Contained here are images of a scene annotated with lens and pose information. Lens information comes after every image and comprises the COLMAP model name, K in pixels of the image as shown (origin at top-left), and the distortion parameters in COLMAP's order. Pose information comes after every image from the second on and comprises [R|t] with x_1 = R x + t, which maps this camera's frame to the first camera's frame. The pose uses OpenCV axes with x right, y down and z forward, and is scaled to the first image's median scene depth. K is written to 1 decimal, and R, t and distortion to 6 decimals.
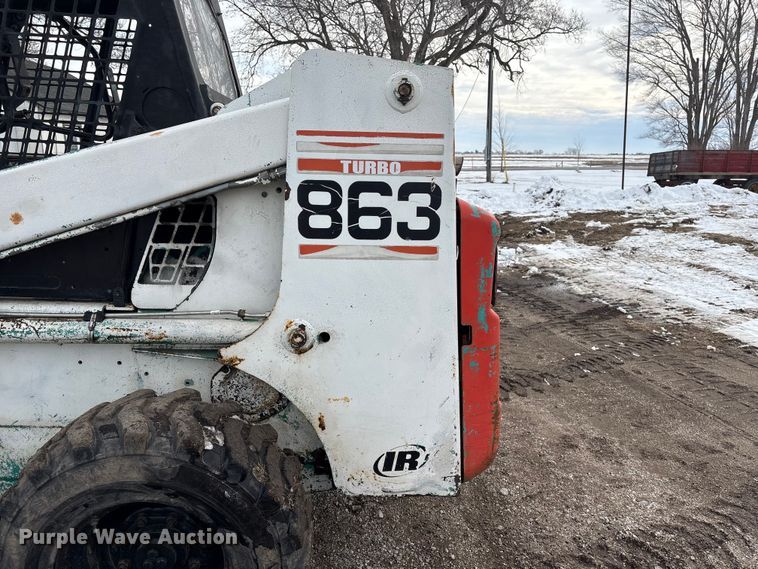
lens RADIAL K [[582.4, 0, 379.5], [0, 582.4, 295.9], [0, 0, 1]] dist [0.039178, -0.004264]
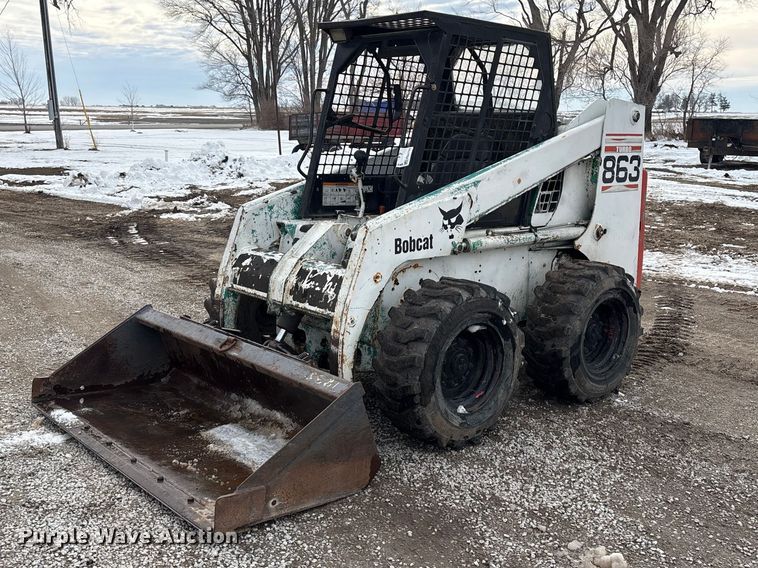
lens RADIAL K [[834.0, 0, 380.9], [0, 834.0, 312.9], [0, 0, 1]] dist [0.022432, -0.003003]
pose [[0.788888, -0.147660, 0.596533, -2.641208], [0.144353, 0.988069, 0.053677, 0.086846], [-0.597342, 0.043766, 0.800791, -0.933761]]
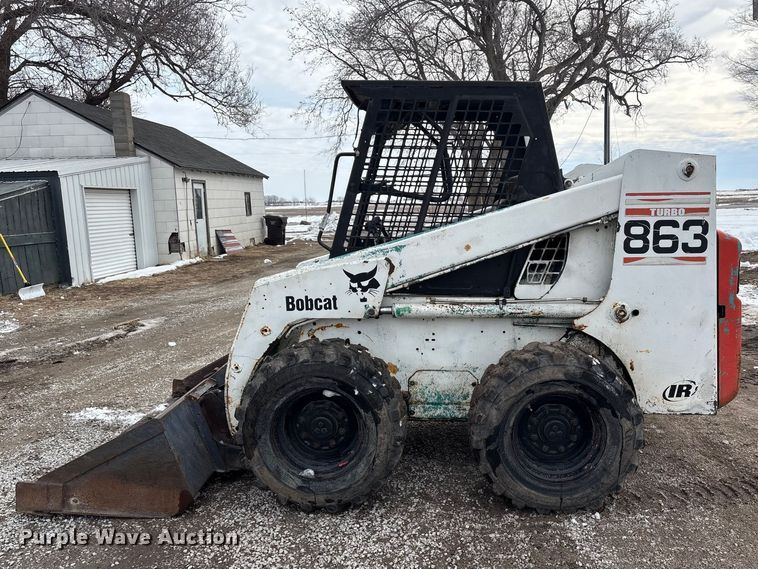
lens RADIAL K [[657.5, 0, 398.8], [0, 657.5, 314.2], [0, 0, 1]] dist [0.022964, -0.008588]
pose [[0.994608, -0.018641, -0.102018, -0.602809], [0.011086, 0.997187, -0.074135, 0.217758], [0.103113, 0.072604, 0.992016, -1.001730]]
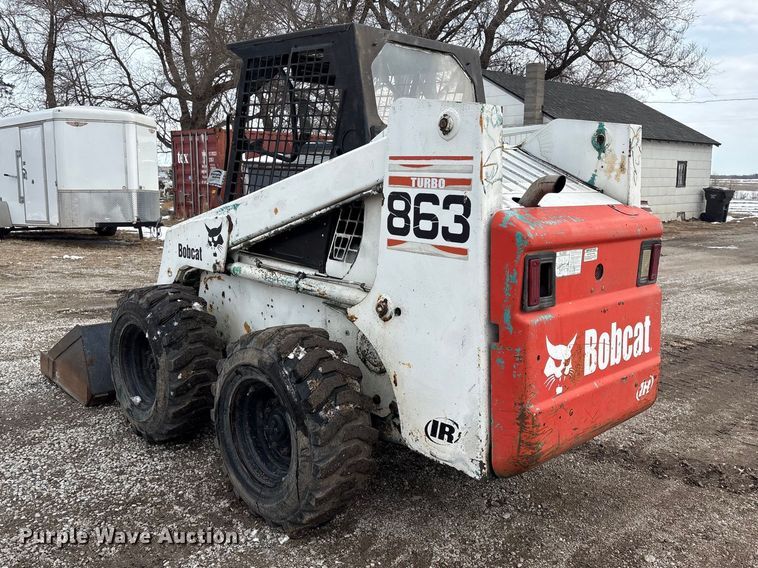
lens RADIAL K [[664.5, 0, 381.6], [0, 664.5, 279.1], [0, 0, 1]] dist [0.052906, -0.011499]
pose [[0.646998, 0.116924, -0.753474, 1.022440], [-0.190871, 0.981547, -0.011582, 0.025038], [0.738216, 0.151309, 0.657376, -0.012436]]
